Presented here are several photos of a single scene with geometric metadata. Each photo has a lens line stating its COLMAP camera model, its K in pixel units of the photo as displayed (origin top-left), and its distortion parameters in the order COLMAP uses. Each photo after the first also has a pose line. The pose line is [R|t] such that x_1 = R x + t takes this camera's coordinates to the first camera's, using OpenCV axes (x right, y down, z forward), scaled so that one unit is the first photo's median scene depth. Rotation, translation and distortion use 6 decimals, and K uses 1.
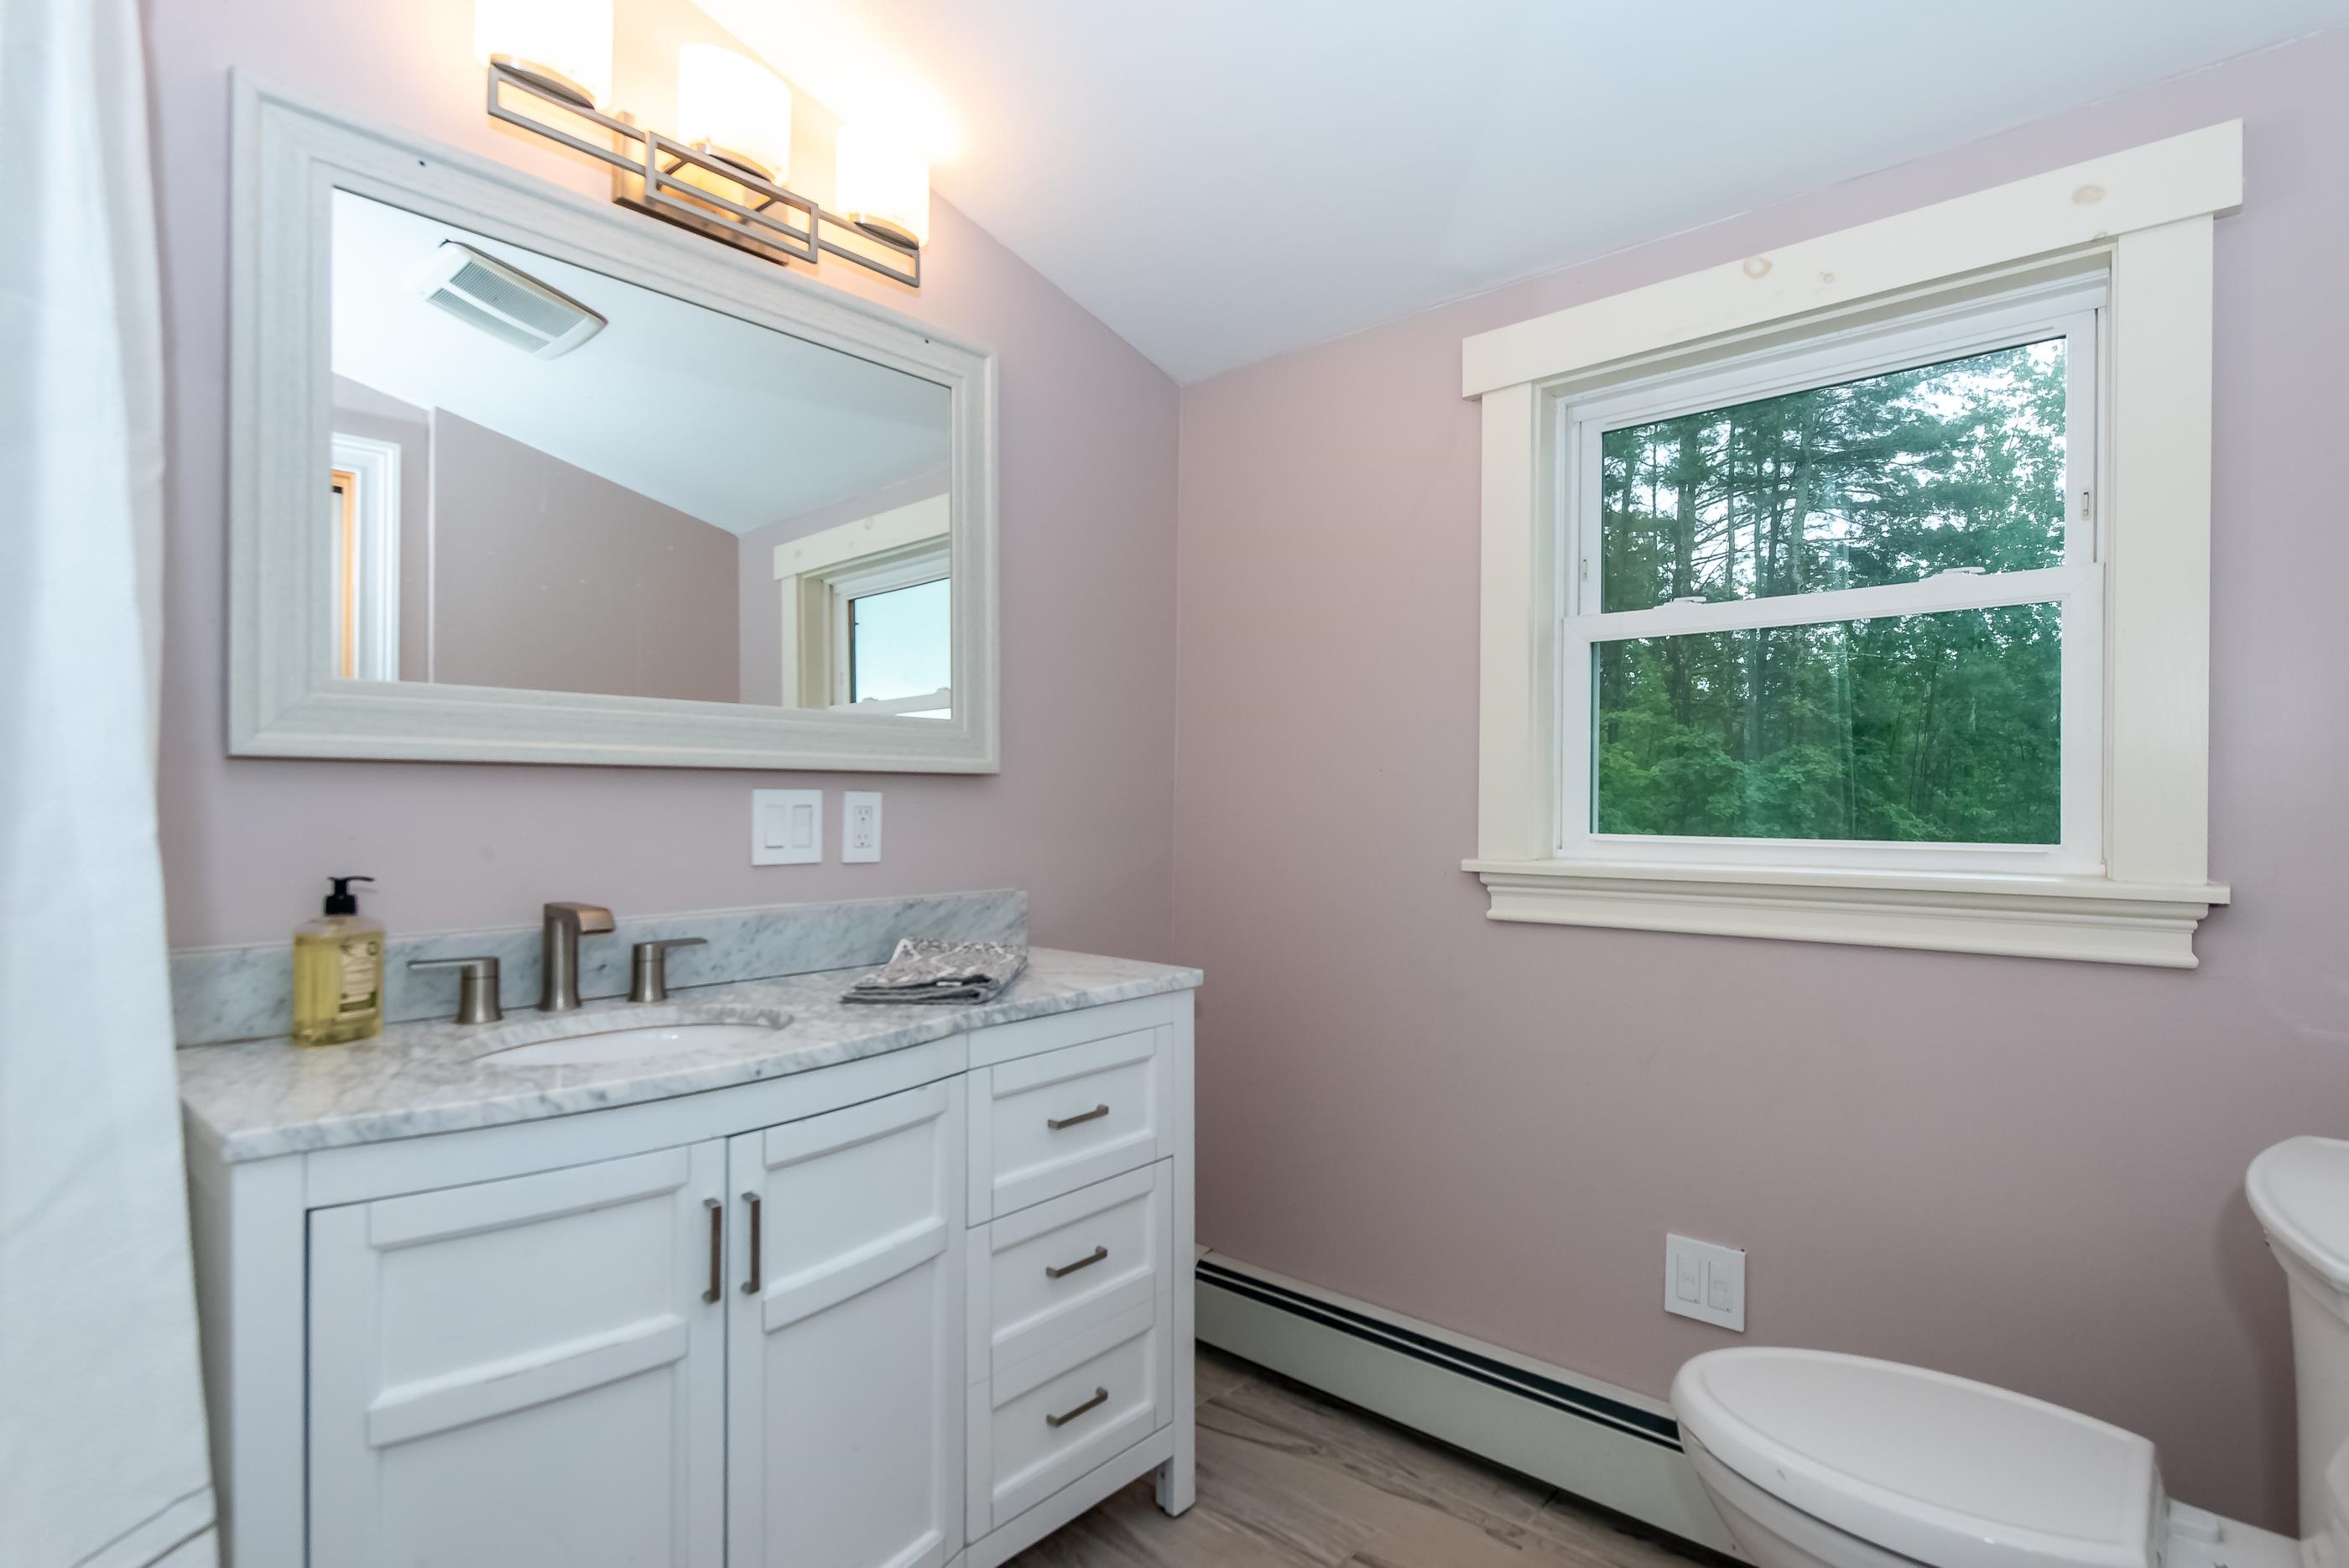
lens RADIAL K [[1189.4, 0, 1179.6], [0, 1189.4, 806.0], [0, 0, 1]] dist [0.002677, -0.001835]
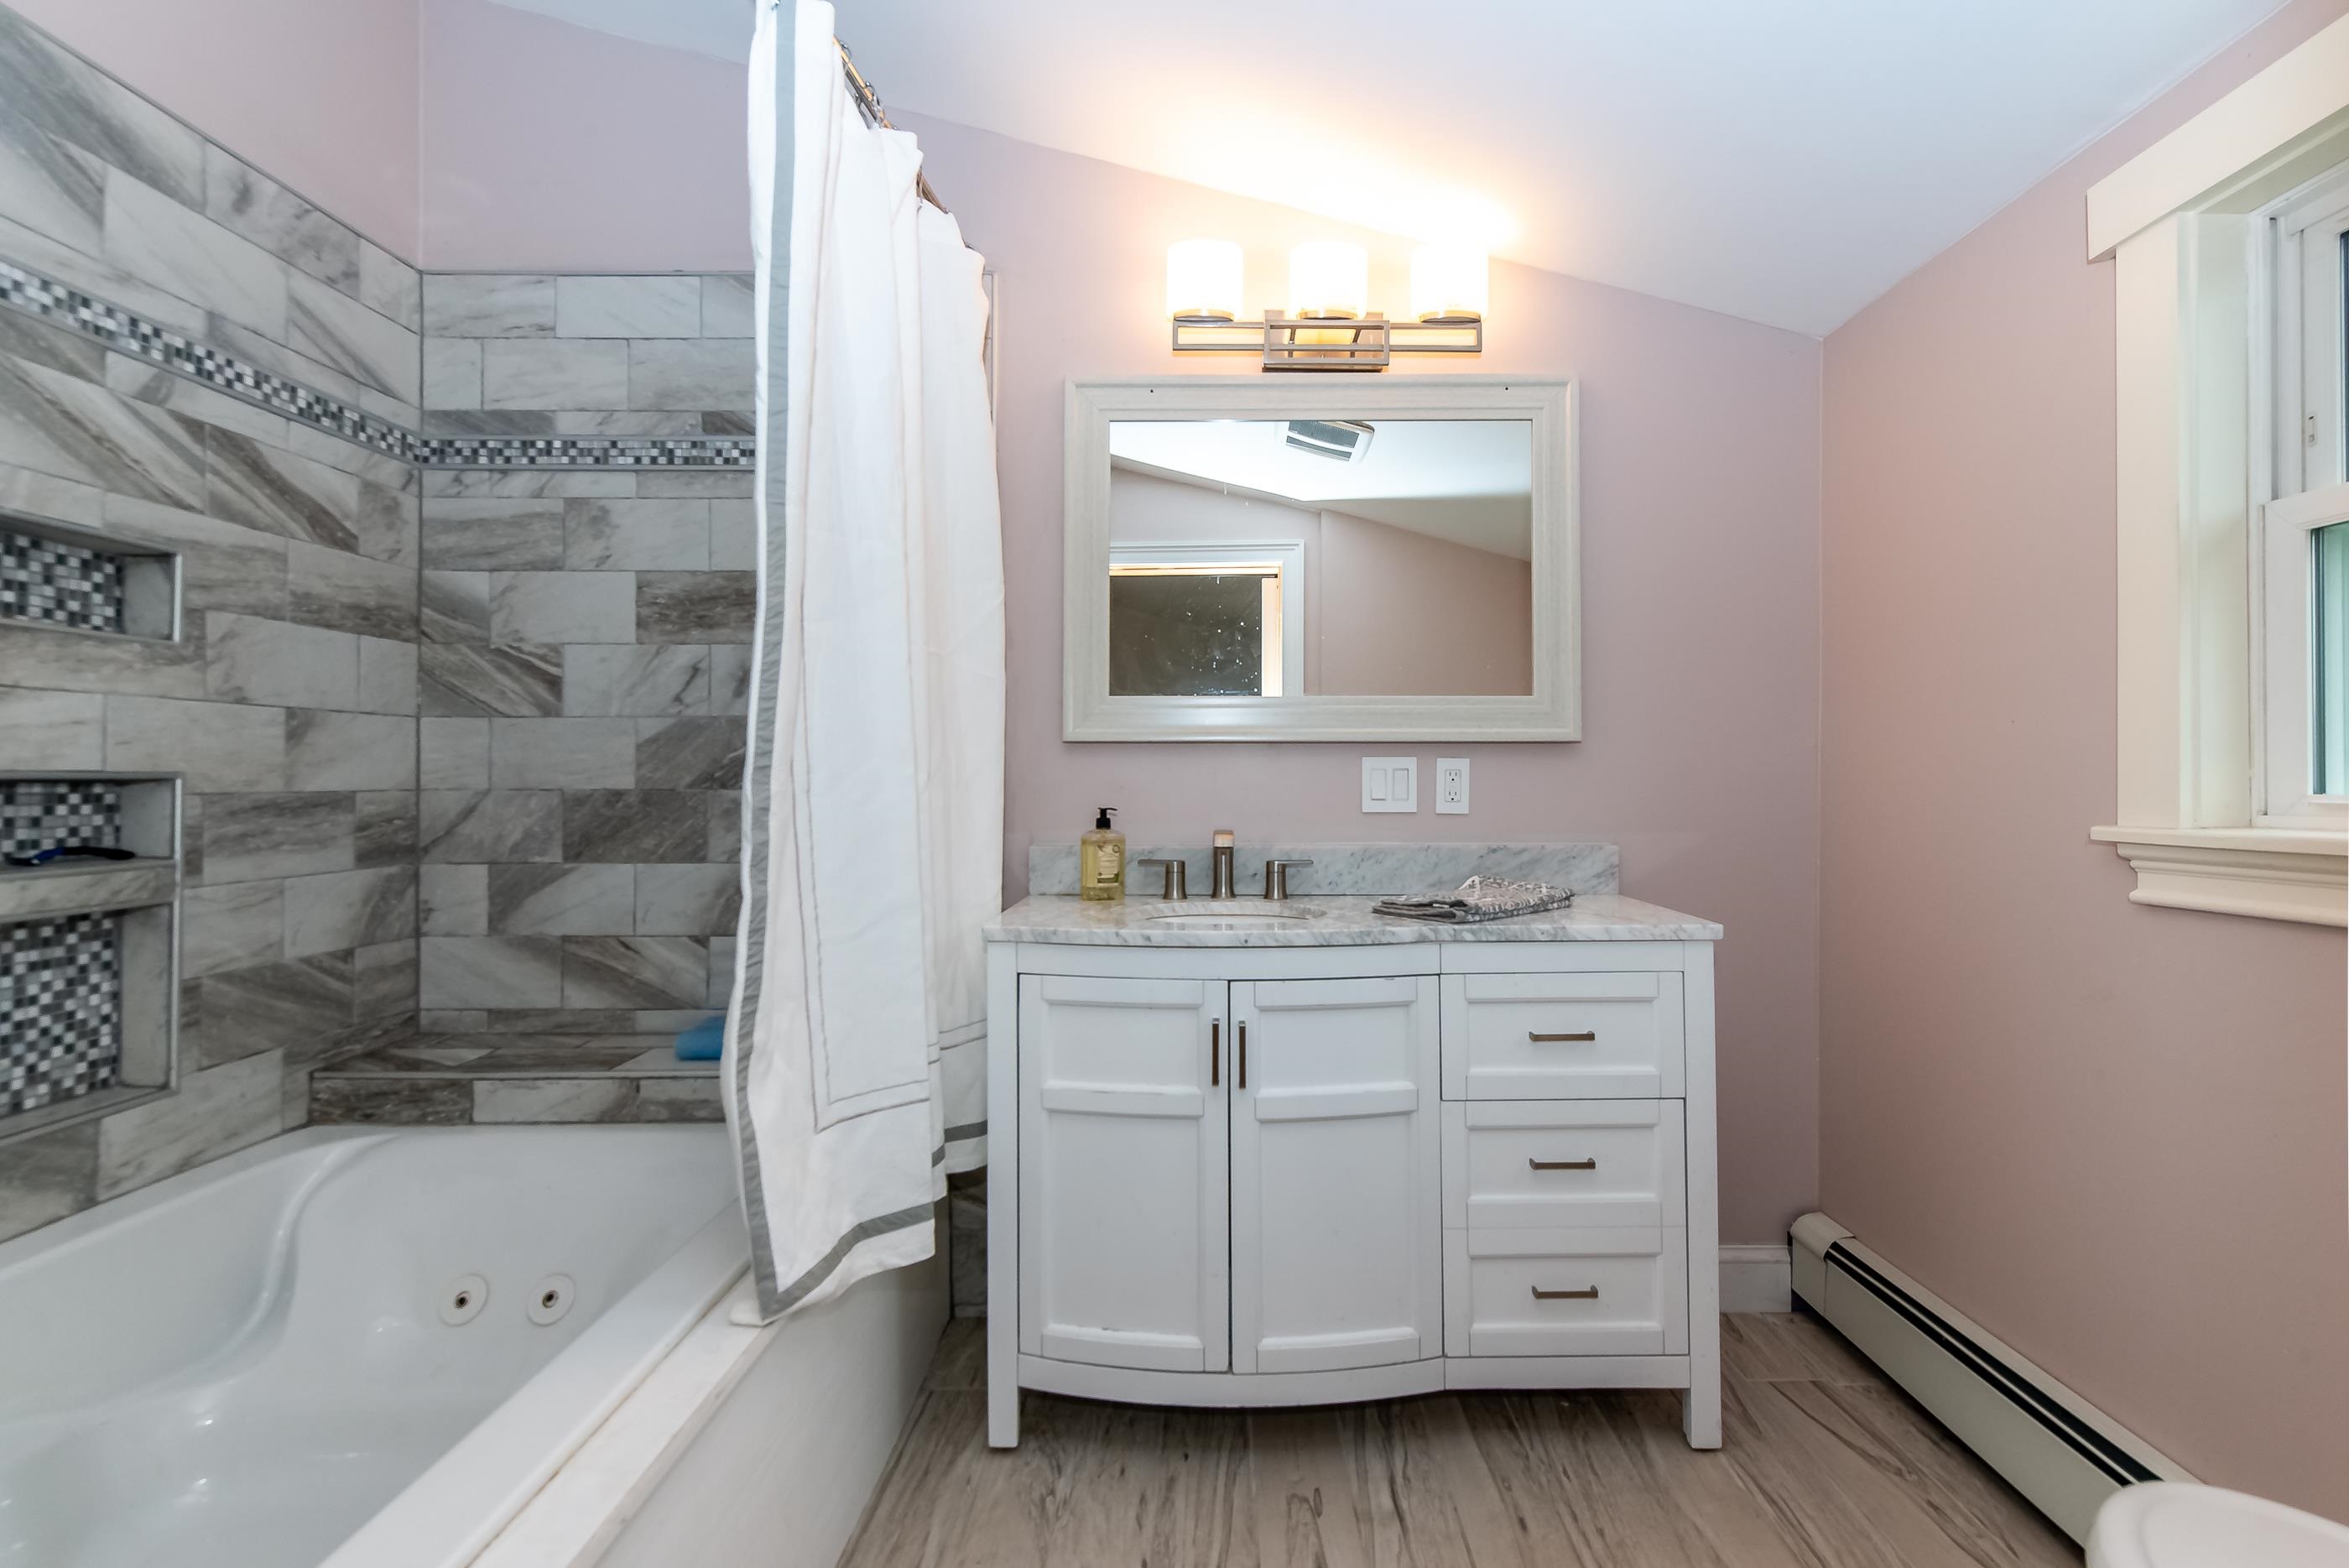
lens RADIAL K [[1009.6, 0, 1180.5], [0, 1009.6, 780.8], [0, 0, 1]] dist [-0.003847, -0.000695]
pose [[0.639588, -0.005212, -0.768700, 0.411079], [-0.004264, 0.999938, -0.010328, 0.026764], [0.768706, 0.009884, 0.639526, 0.093321]]
